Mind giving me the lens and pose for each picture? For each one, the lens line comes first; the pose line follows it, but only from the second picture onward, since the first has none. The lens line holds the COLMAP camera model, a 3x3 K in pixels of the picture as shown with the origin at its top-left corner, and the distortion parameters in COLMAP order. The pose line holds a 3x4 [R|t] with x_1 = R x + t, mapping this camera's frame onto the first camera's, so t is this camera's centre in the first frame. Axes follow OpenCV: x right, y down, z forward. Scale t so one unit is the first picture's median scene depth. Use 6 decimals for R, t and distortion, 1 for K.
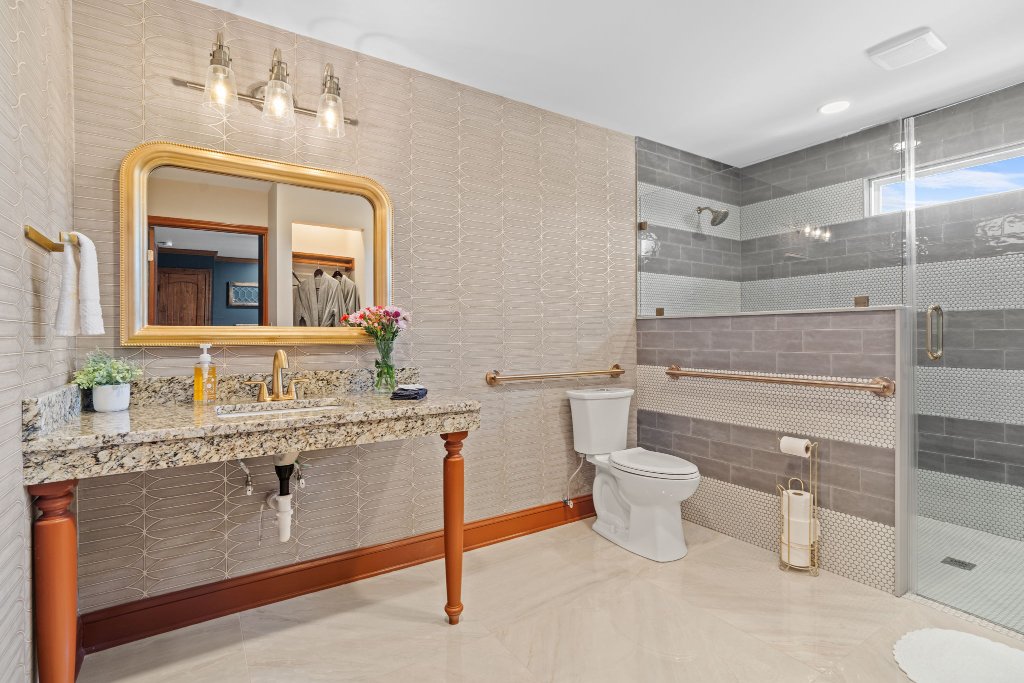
lens RADIAL K [[489.7, 0, 512.0], [0, 489.7, 337.3], [0, 0, 1]] dist [-0.015673, 0.008255]
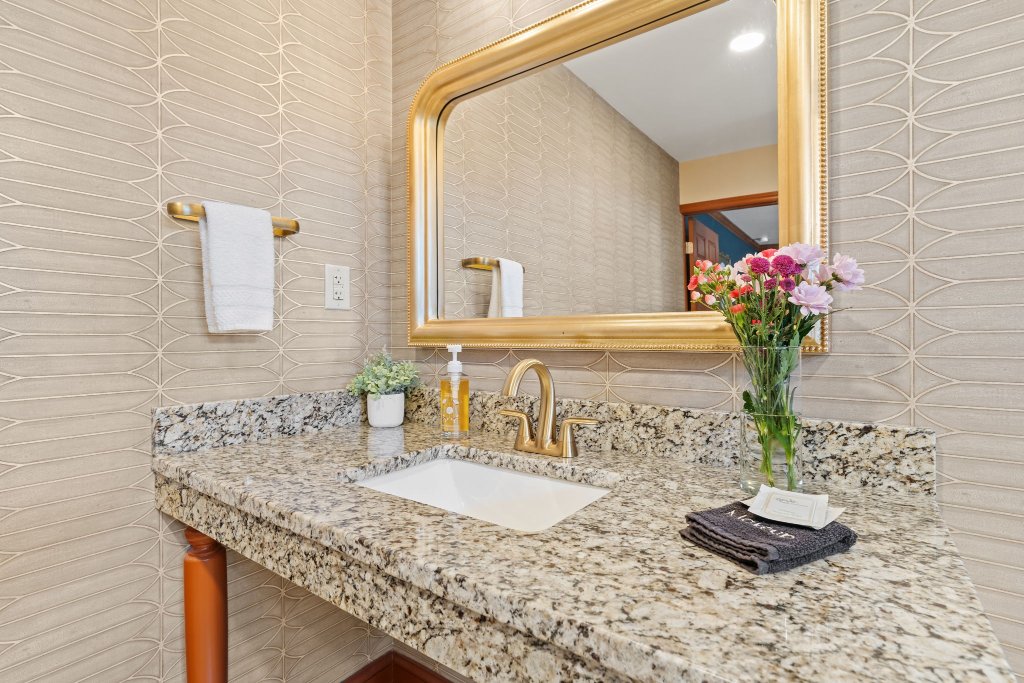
lens RADIAL K [[489.7, 0, 512.0], [0, 489.7, 337.3], [0, 0, 1]] dist [-0.015673, 0.008255]
pose [[0.345980, 0.002542, -0.938239, 0.011724], [-0.001451, 0.999997, 0.002174, 0.002130], [0.938241, 0.000609, 0.345982, 0.973261]]
